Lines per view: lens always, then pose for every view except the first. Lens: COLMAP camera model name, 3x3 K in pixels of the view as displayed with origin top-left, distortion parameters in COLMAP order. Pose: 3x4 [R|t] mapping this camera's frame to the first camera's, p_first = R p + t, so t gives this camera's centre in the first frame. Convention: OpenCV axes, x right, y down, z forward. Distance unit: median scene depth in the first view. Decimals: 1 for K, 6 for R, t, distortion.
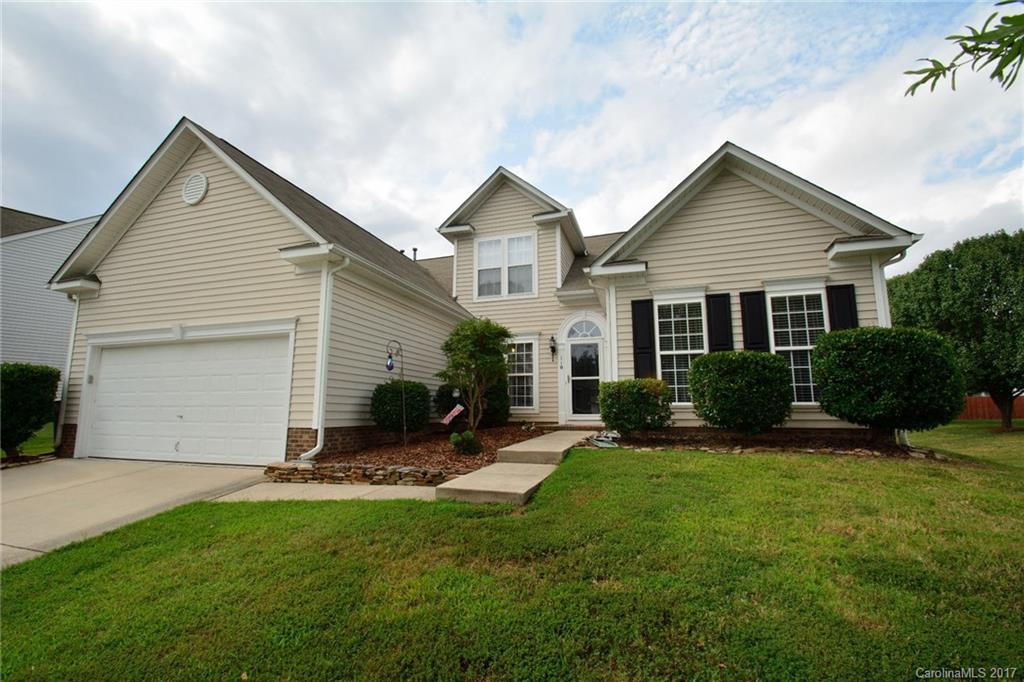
lens RADIAL K [[447.3, 0, 495.9], [0, 447.3, 349.8], [0, 0, 1]] dist [0.010687, -0.014538]
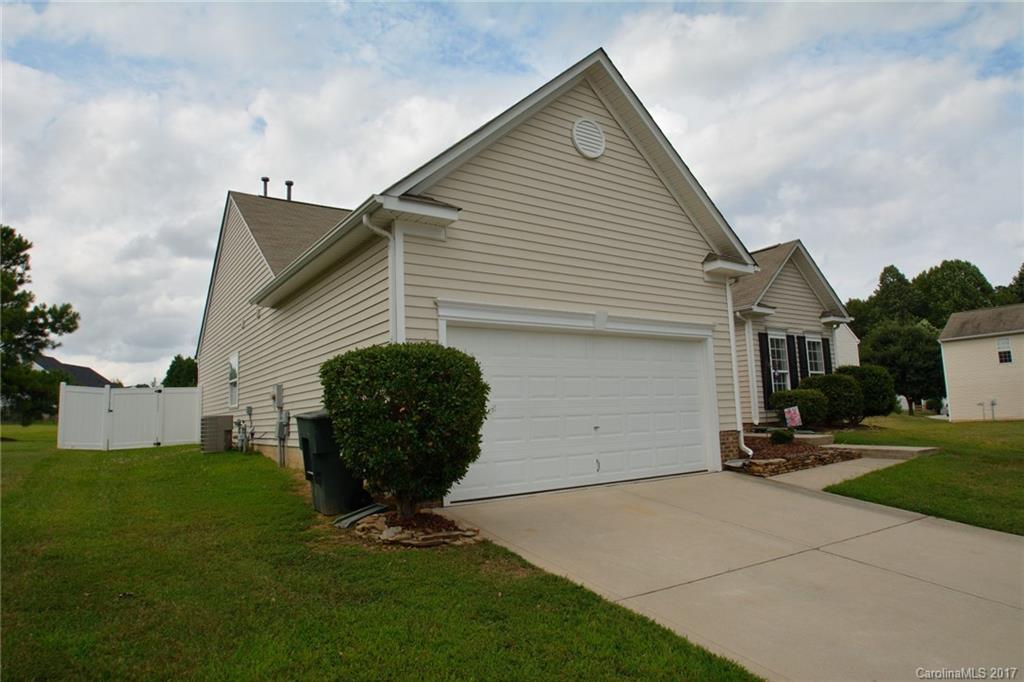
lens RADIAL K [[604.3, 0, 512.0], [0, 604.3, 341.0], [0, 0, 1]] dist [-0.000048, 0.000011]
pose [[0.599777, 0.078174, 0.796339, -1.771643], [-0.071896, 0.996456, -0.043669, 0.057726], [-0.796930, -0.031062, 0.603272, 0.512566]]
